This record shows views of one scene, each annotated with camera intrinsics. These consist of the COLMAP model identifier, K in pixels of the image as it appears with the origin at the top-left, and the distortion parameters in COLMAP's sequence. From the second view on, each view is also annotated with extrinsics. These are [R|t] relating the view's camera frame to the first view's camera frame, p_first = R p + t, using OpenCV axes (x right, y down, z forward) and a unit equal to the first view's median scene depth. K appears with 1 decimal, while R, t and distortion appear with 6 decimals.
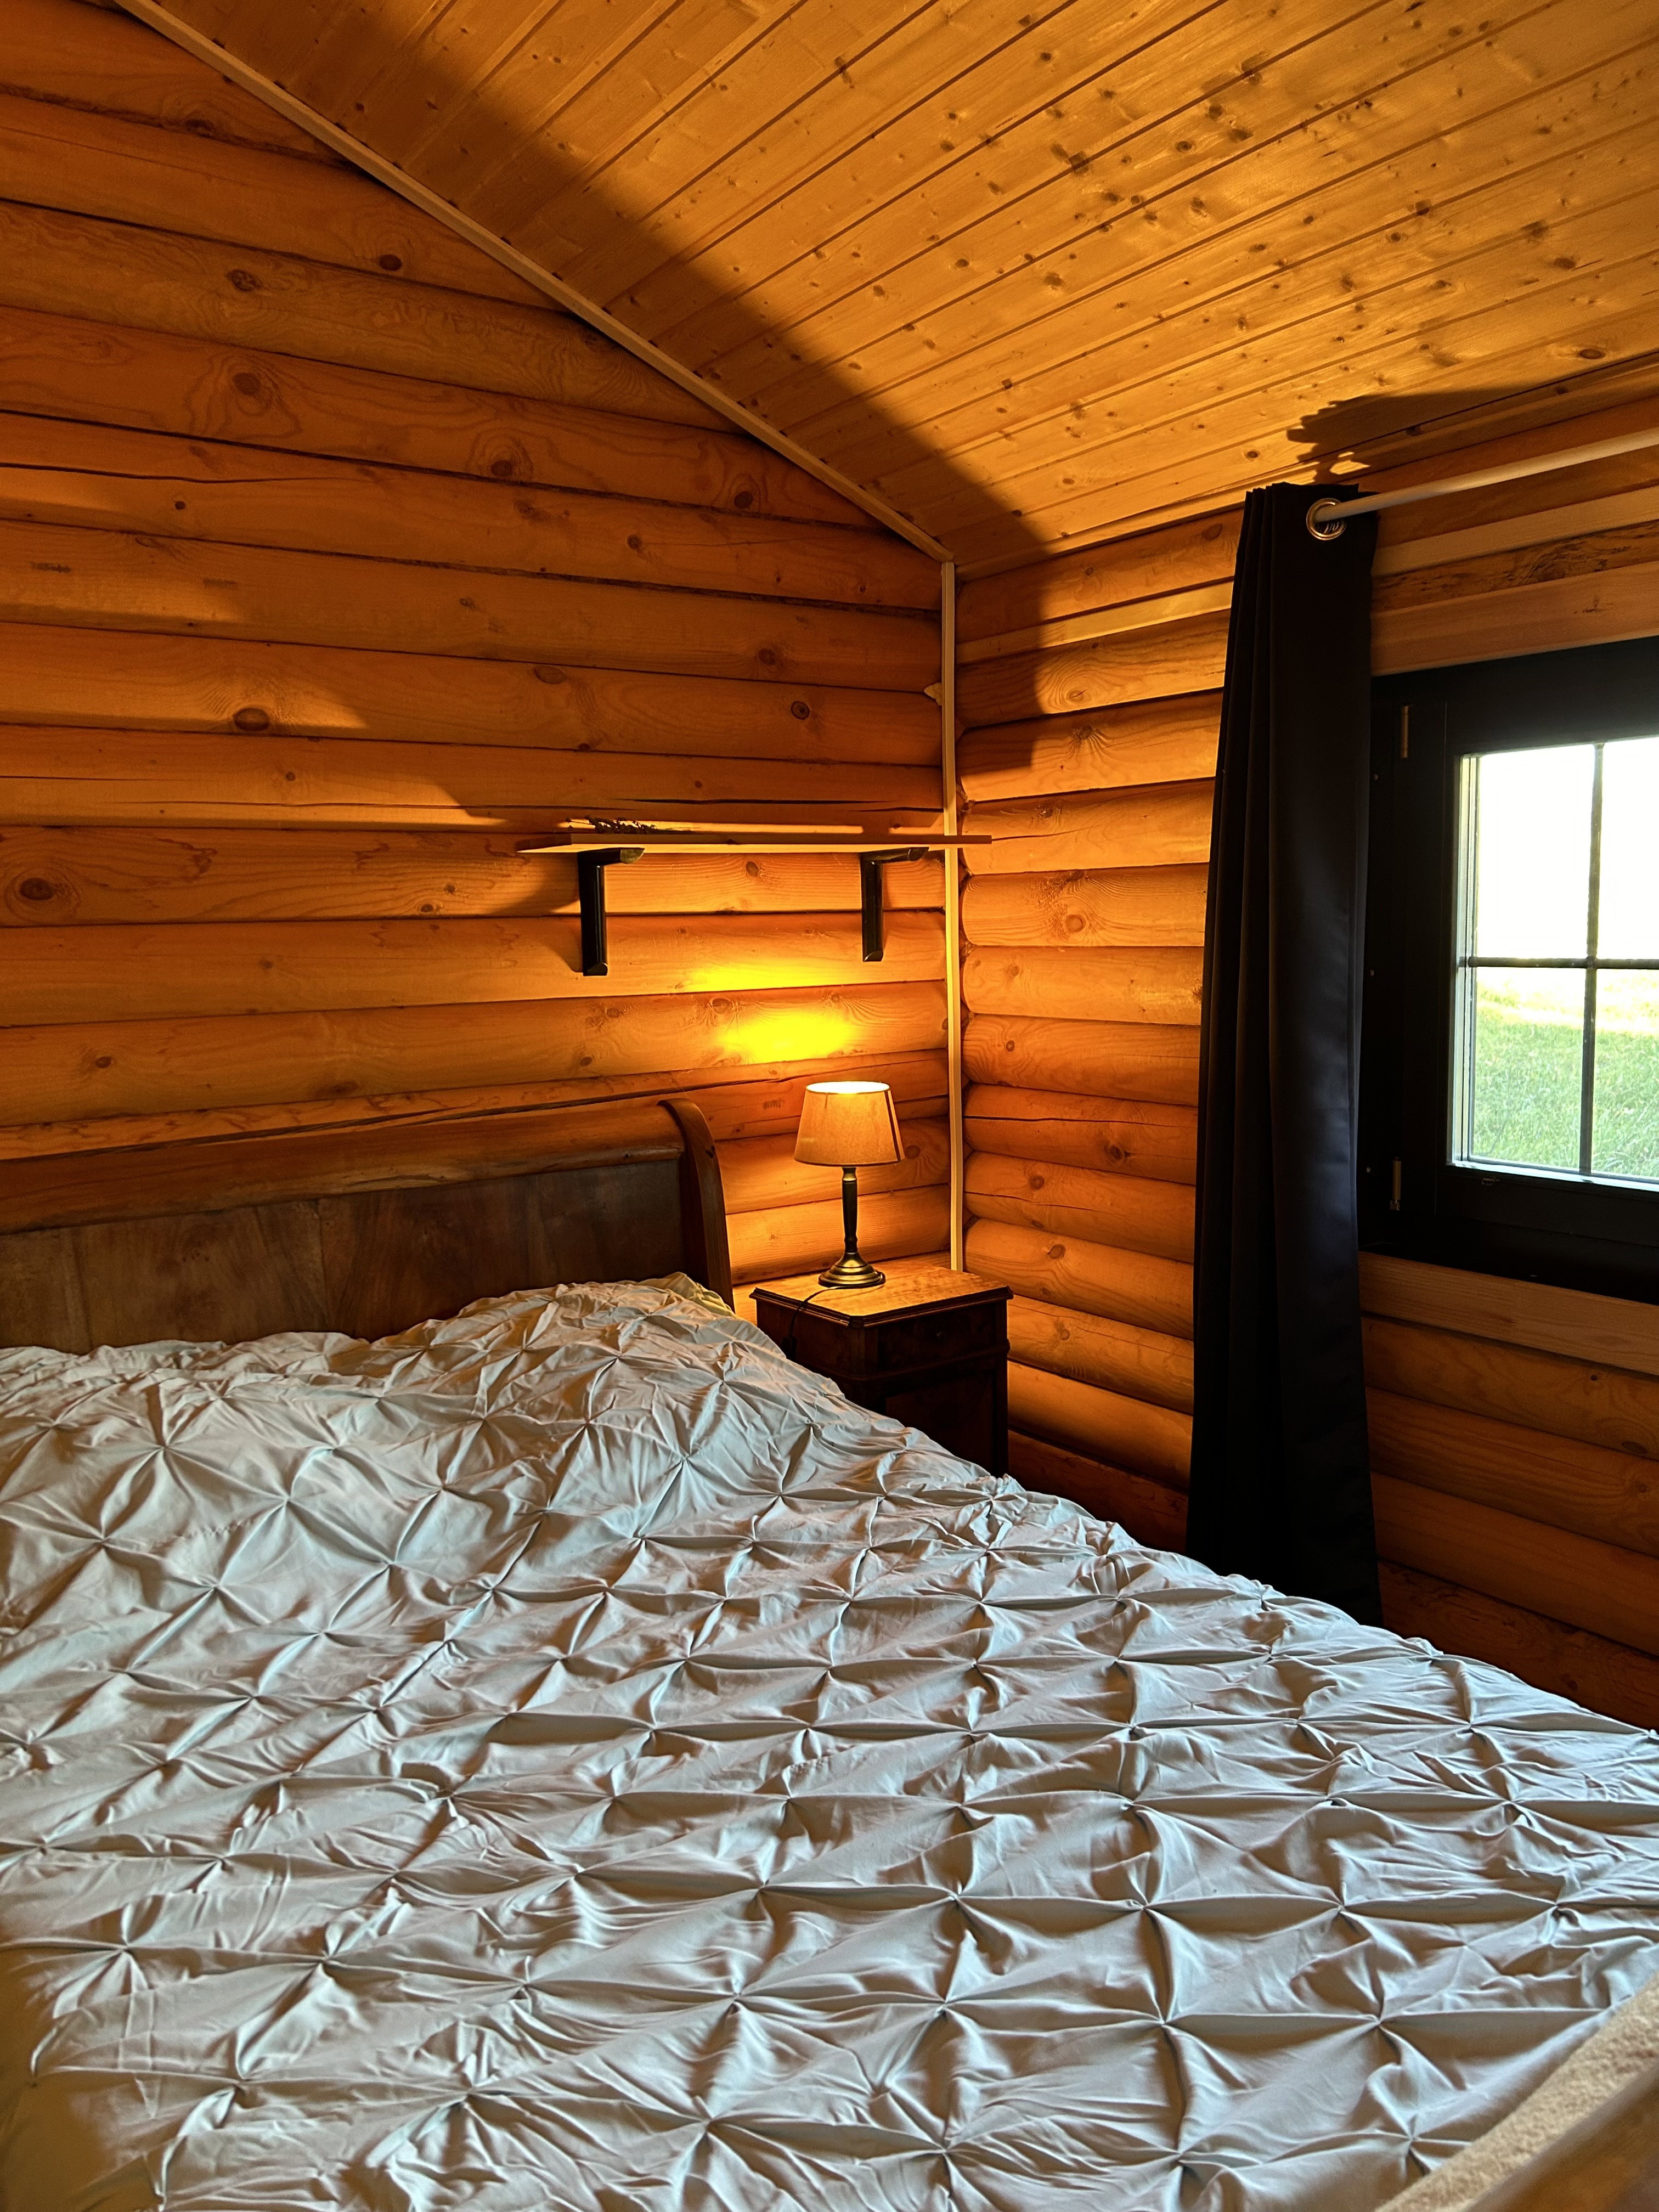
lens RADIAL K [[1673.2, 0, 836.8], [0, 1673.2, 1116.5], [0, 0, 1]] dist [0.046893, -0.047647]
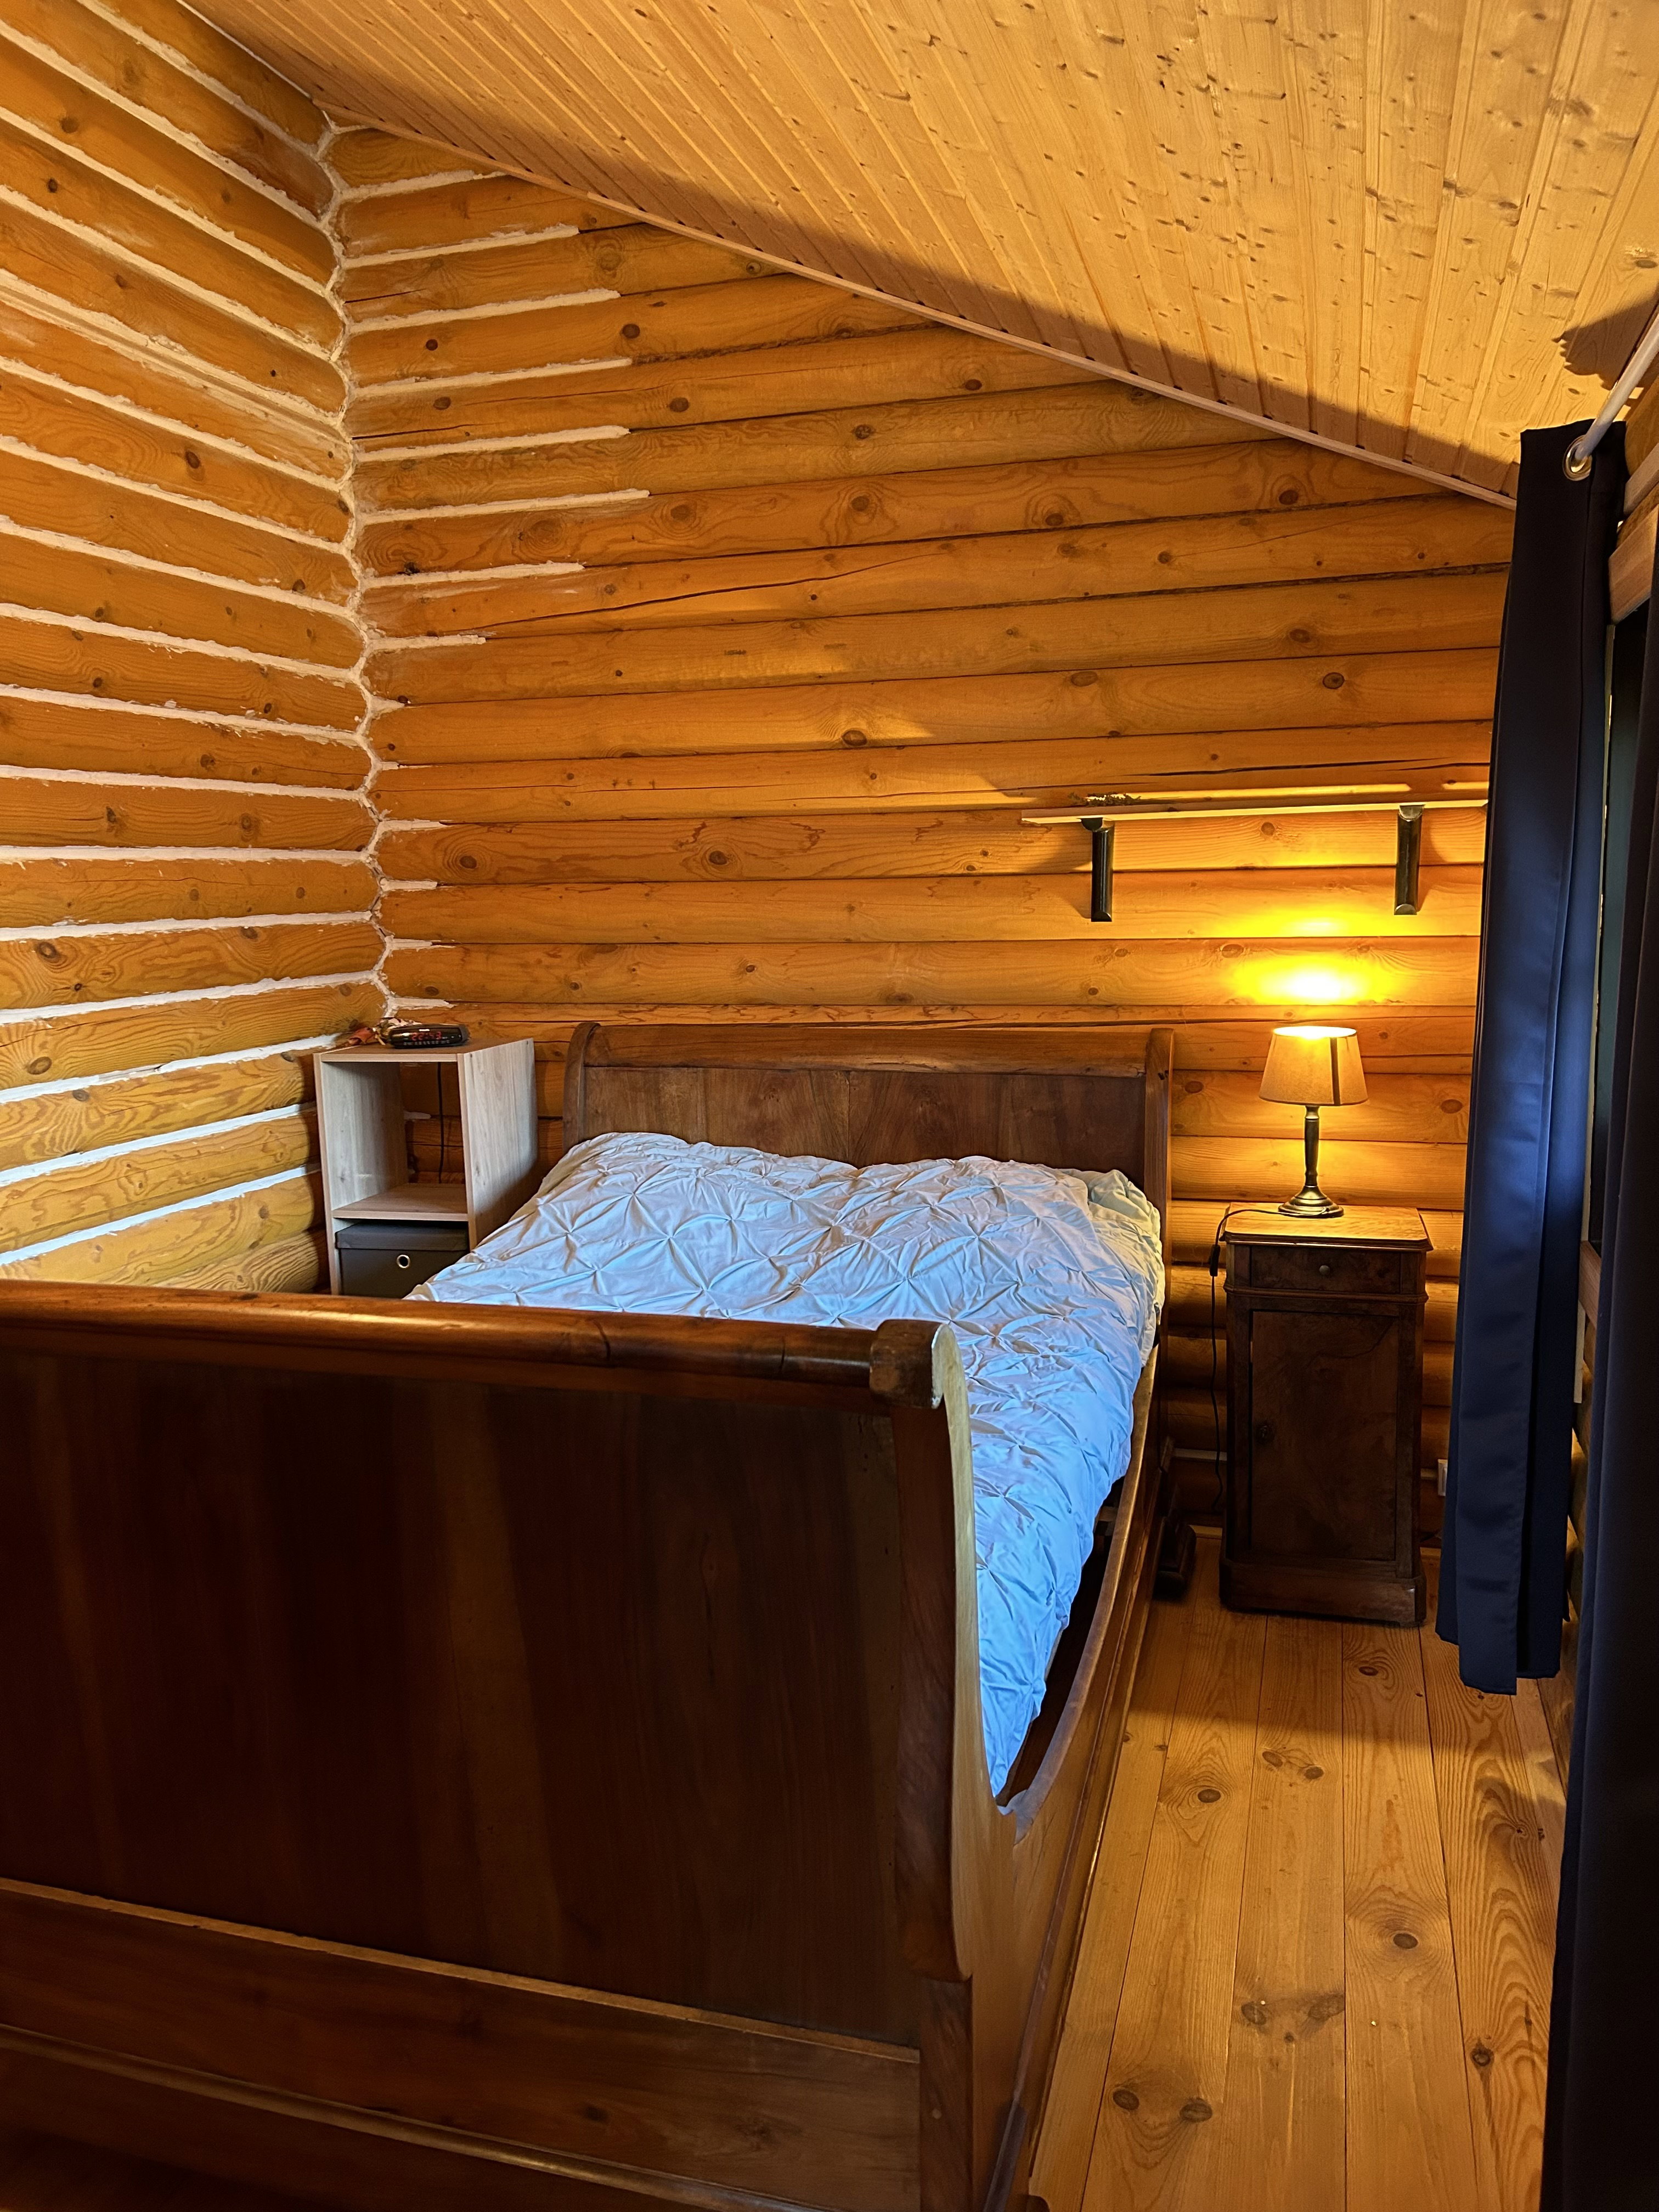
lens RADIAL K [[1673.2, 0, 820.5], [0, 1673.2, 1115.1], [0, 0, 1]] dist [0.046893, -0.047647]
pose [[0.614453, 0.120085, -0.779761, 0.744896], [-0.088567, 0.992600, 0.083072, -0.028891], [0.783967, 0.018017, 0.620541, 0.082324]]
